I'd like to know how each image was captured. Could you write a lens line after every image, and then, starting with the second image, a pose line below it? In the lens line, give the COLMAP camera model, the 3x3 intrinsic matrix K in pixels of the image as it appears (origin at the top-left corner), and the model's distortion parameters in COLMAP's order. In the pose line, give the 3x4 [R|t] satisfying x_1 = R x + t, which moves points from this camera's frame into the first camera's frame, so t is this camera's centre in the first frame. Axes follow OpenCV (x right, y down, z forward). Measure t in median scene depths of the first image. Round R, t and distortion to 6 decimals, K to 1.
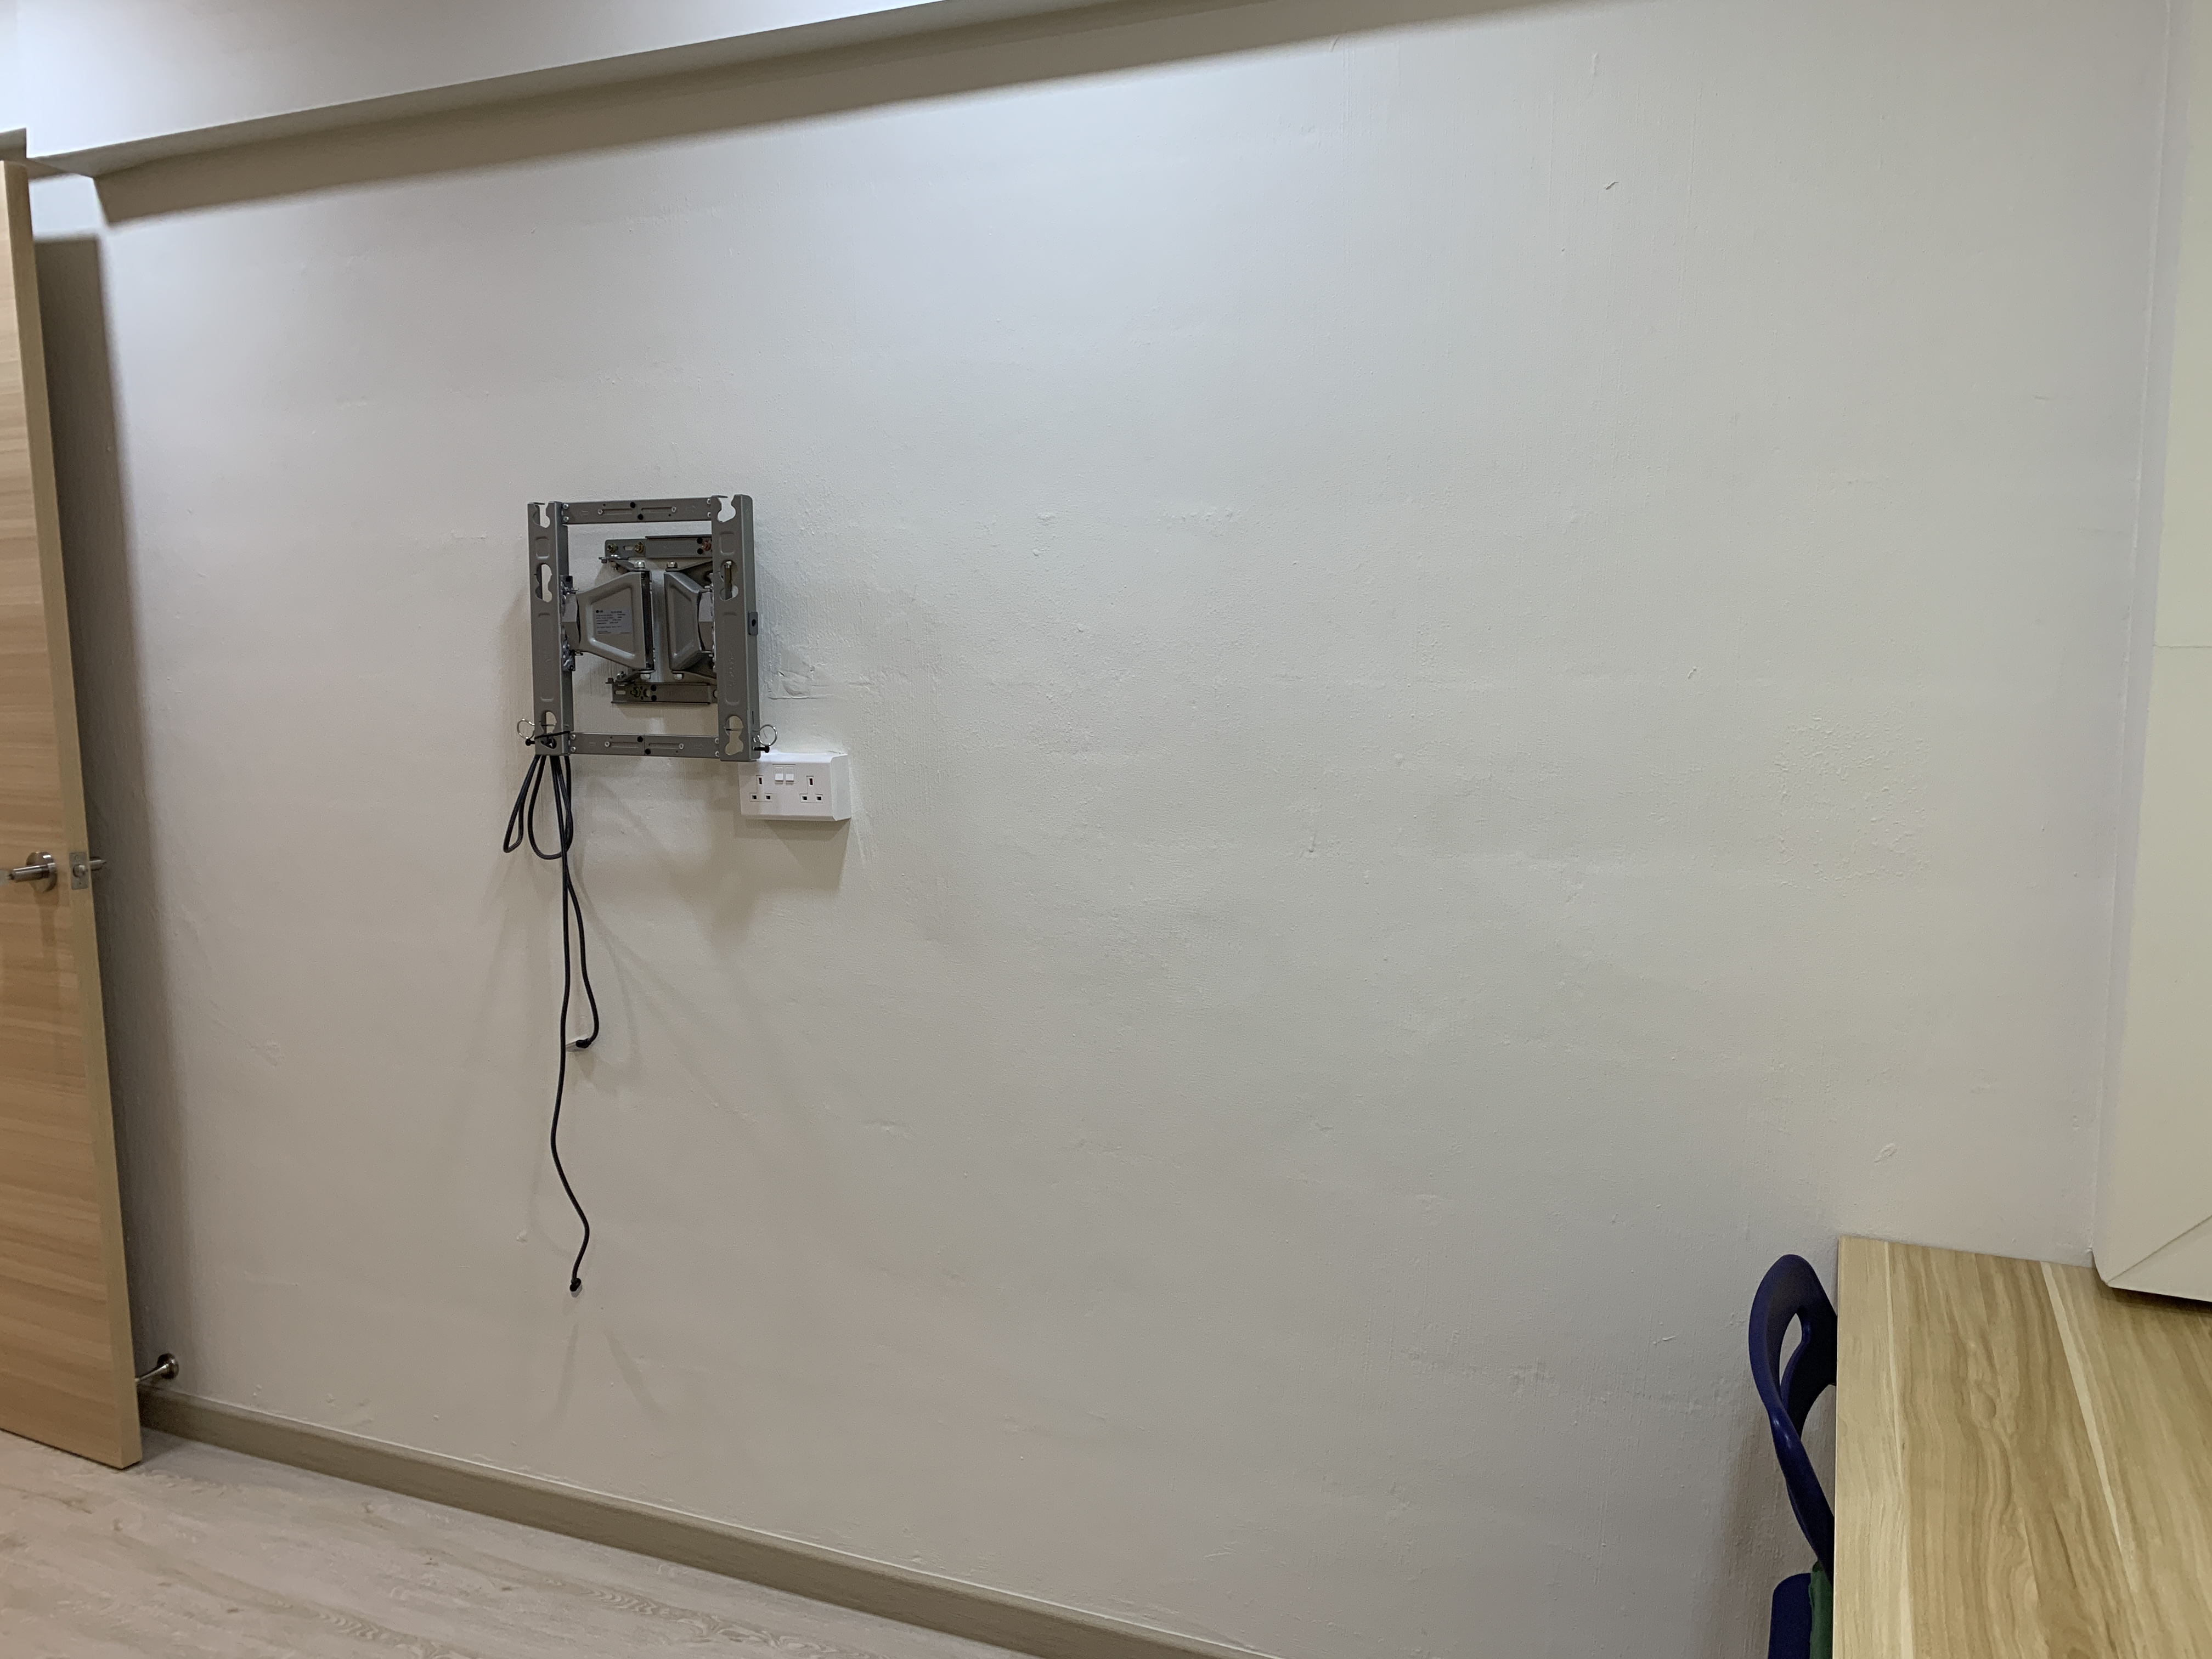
lens RADIAL K [[1704.8, 0, 1117.4], [0, 1704.8, 813.0], [0, 0, 1]] dist [-0.001512, -0.003995]
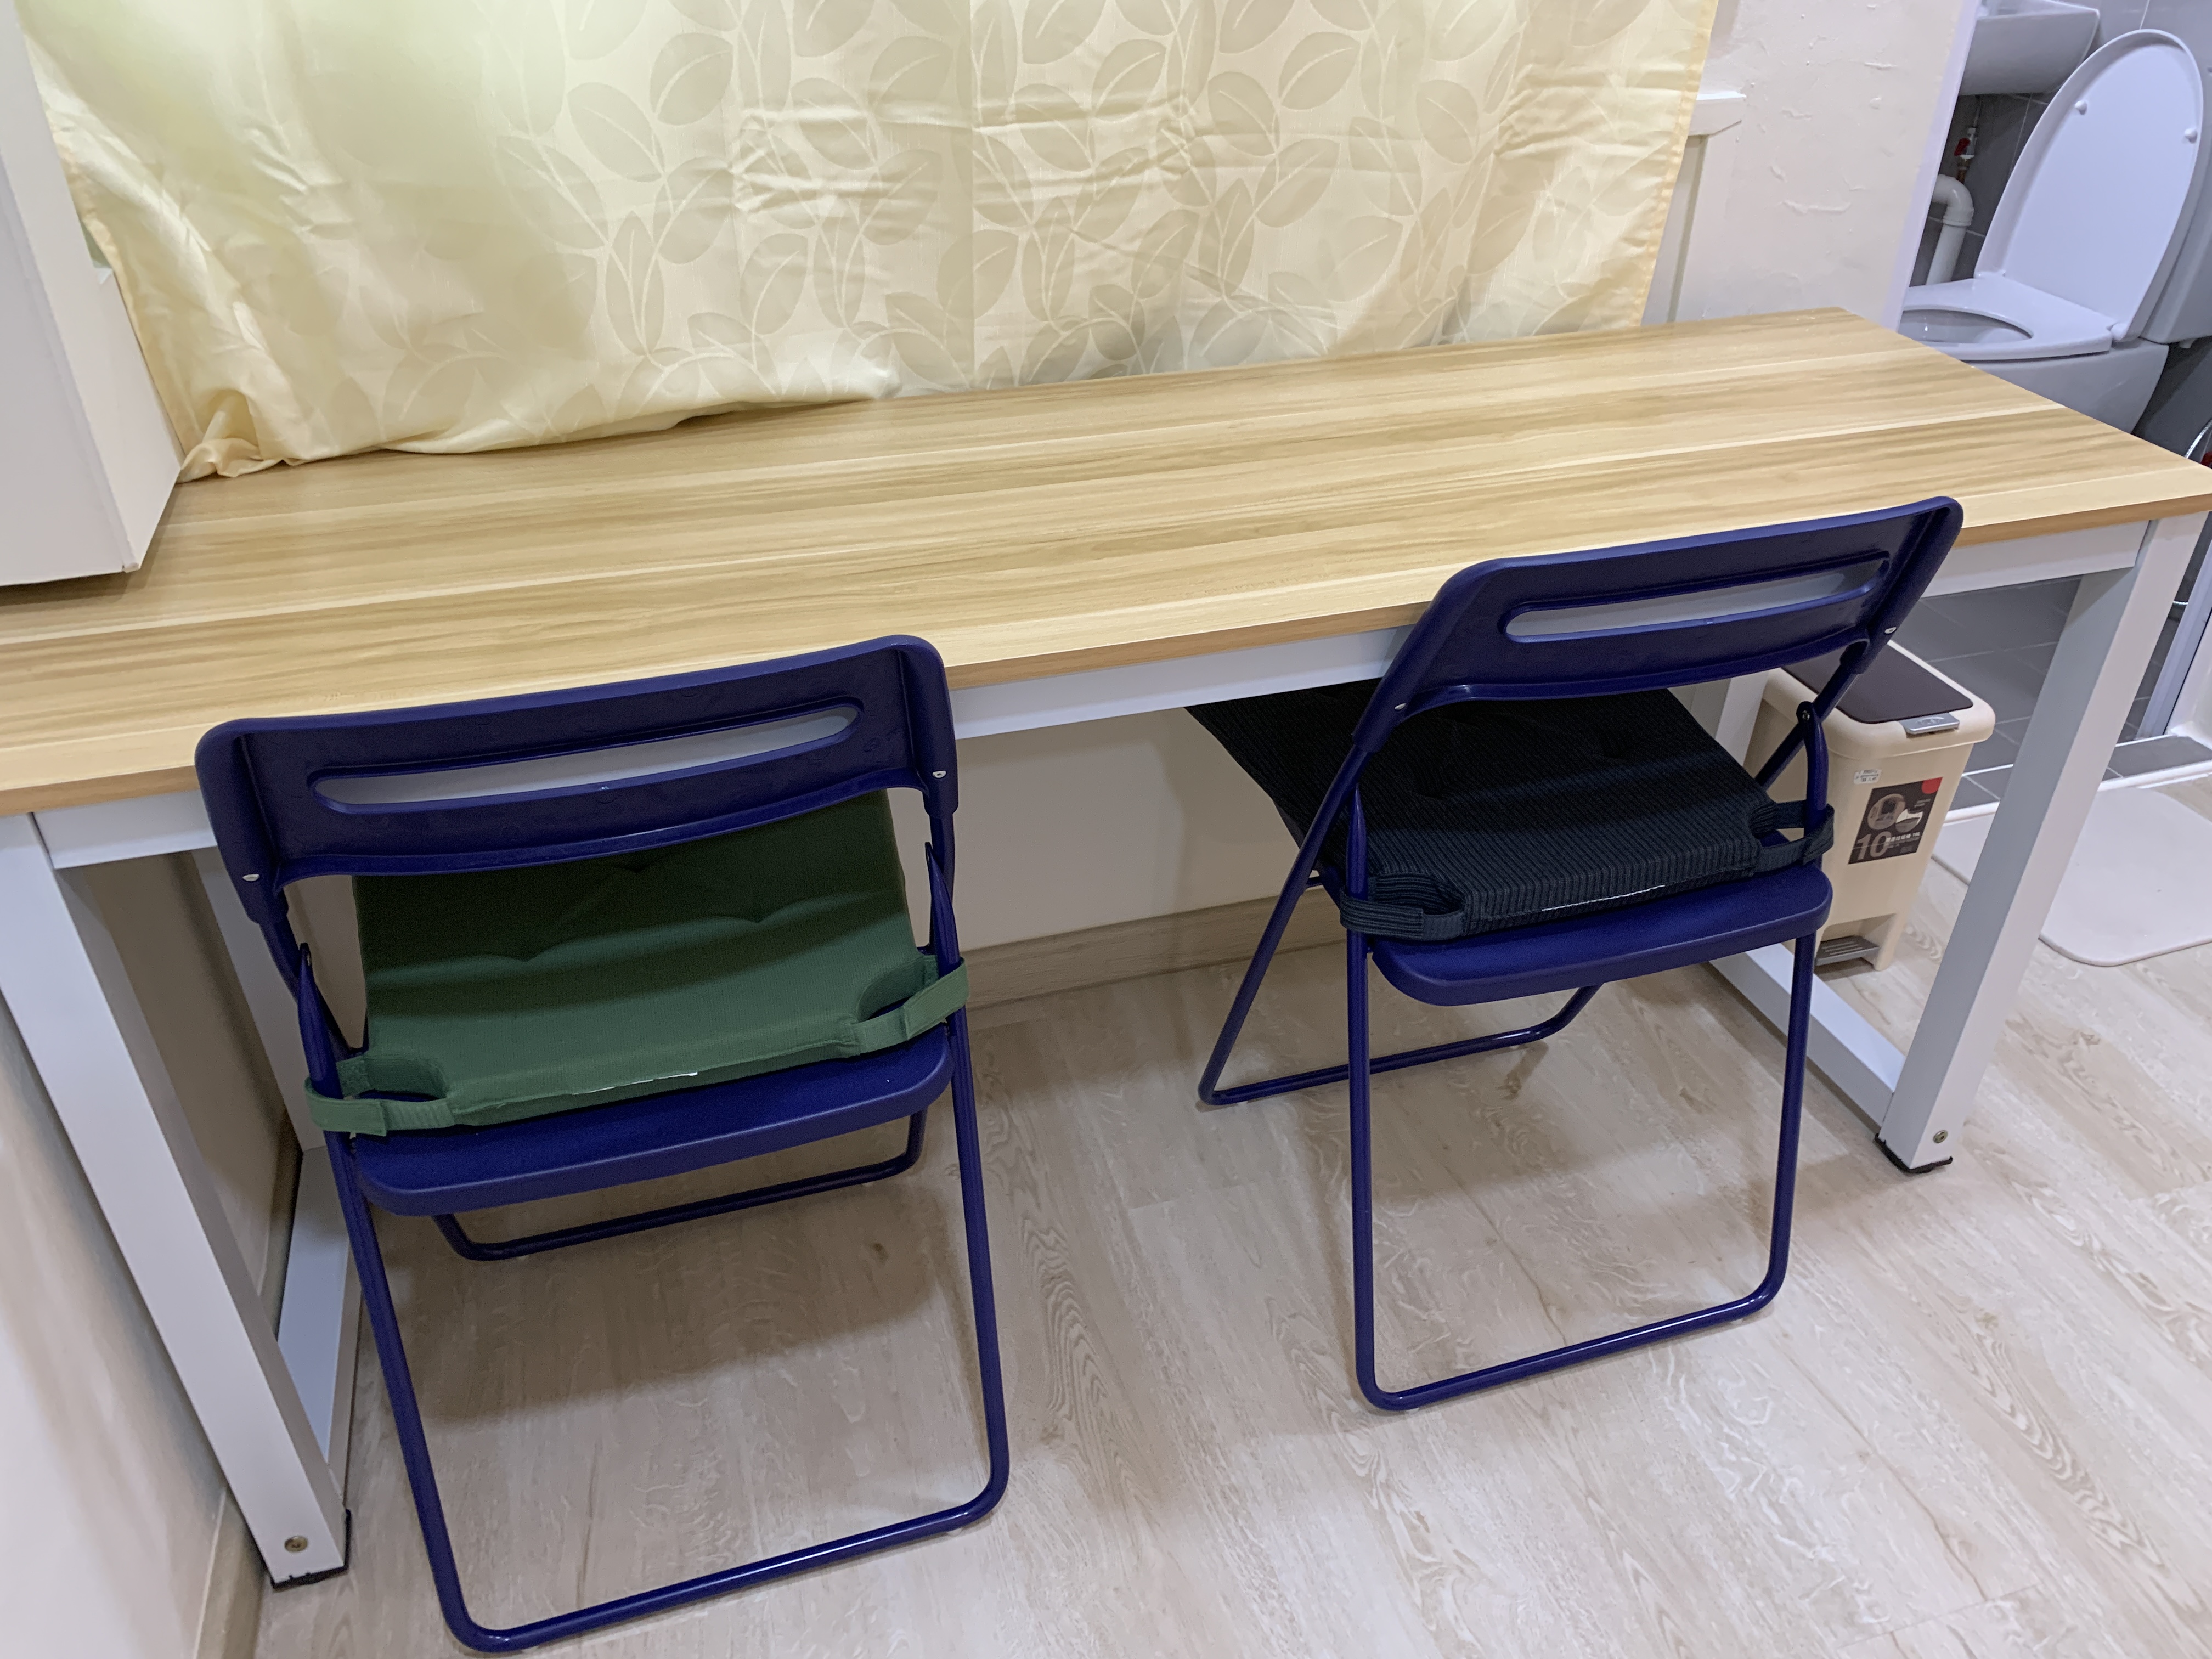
lens RADIAL K [[1704.8, 0, 1117.4], [0, 1704.8, 813.0], [0, 0, 1]] dist [-0.001512, -0.003995]
pose [[-0.650991, -0.407452, 0.640463, -0.099927], [0.088608, 0.797174, 0.597213, -0.008193], [-0.753896, 0.445530, -0.482850, 0.781941]]
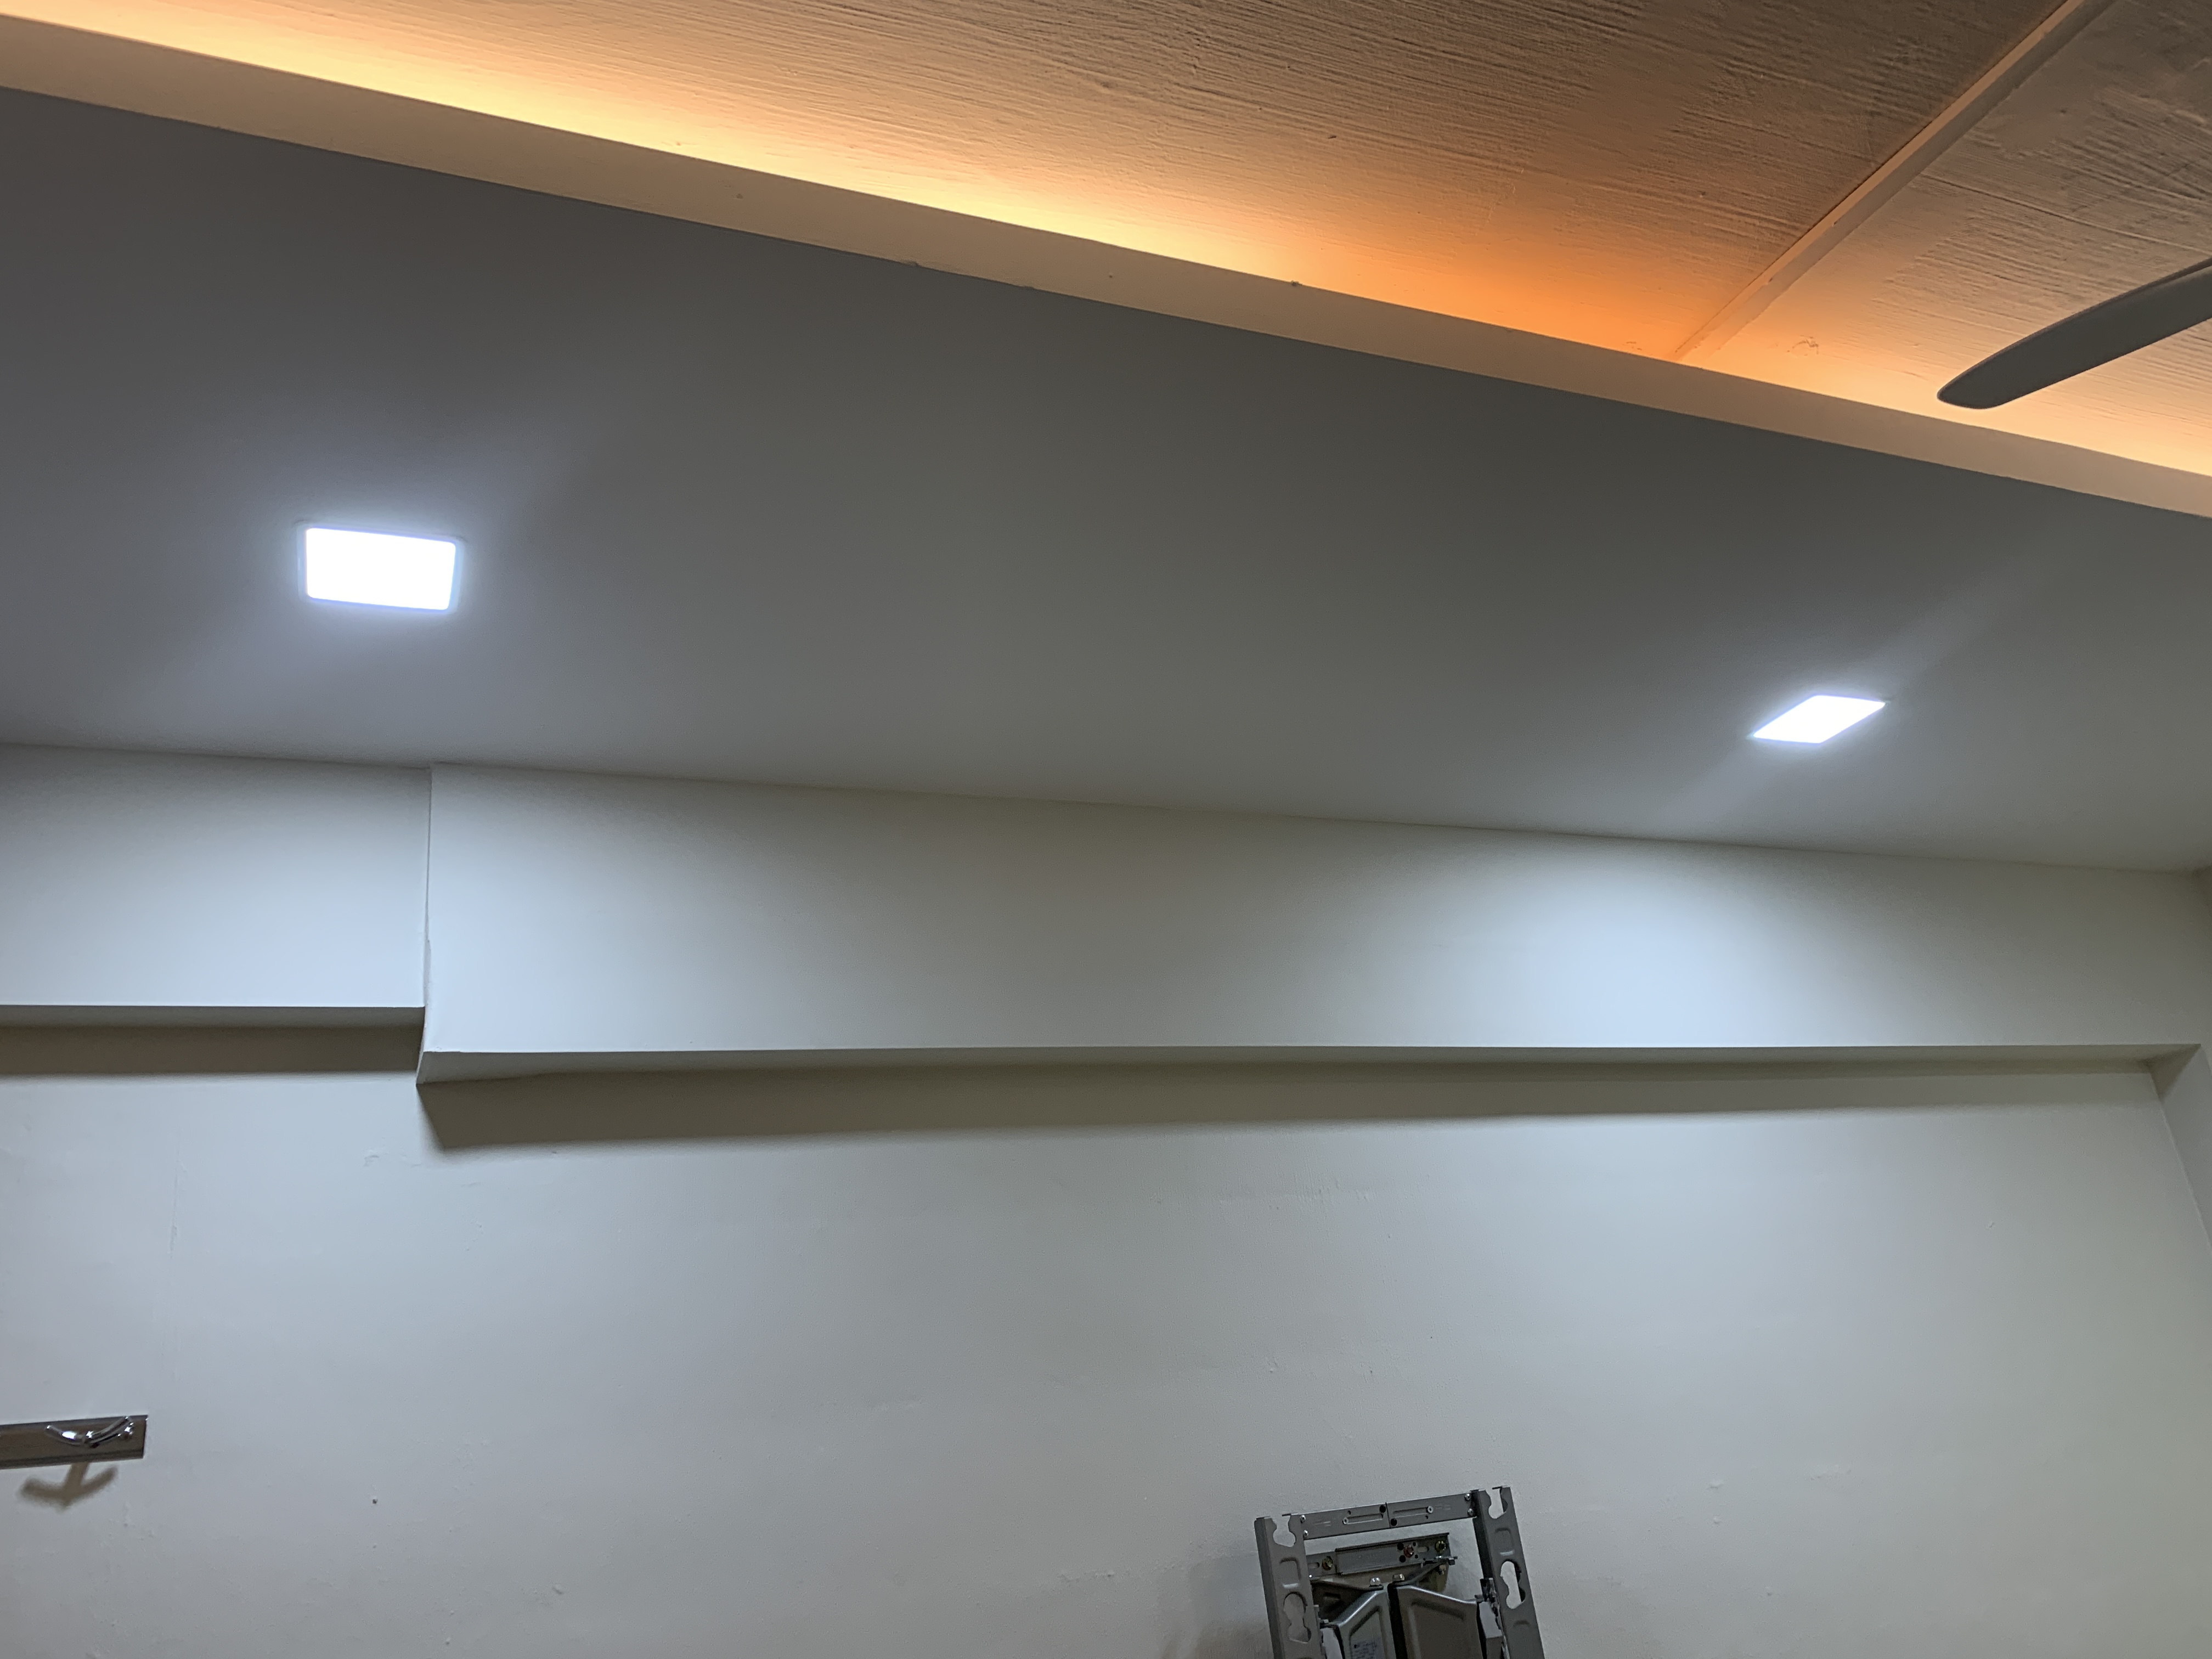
lens RADIAL K [[1721.5, 0, 1106.0], [0, 1721.5, 829.5], [0, 0, 1]] dist [0.002885, -0.009590]
pose [[0.682093, 0.200546, 0.703229, -1.088597], [0.193351, 0.877976, -0.437920, -0.126147], [-0.705241, 0.434672, 0.560085, 0.442184]]
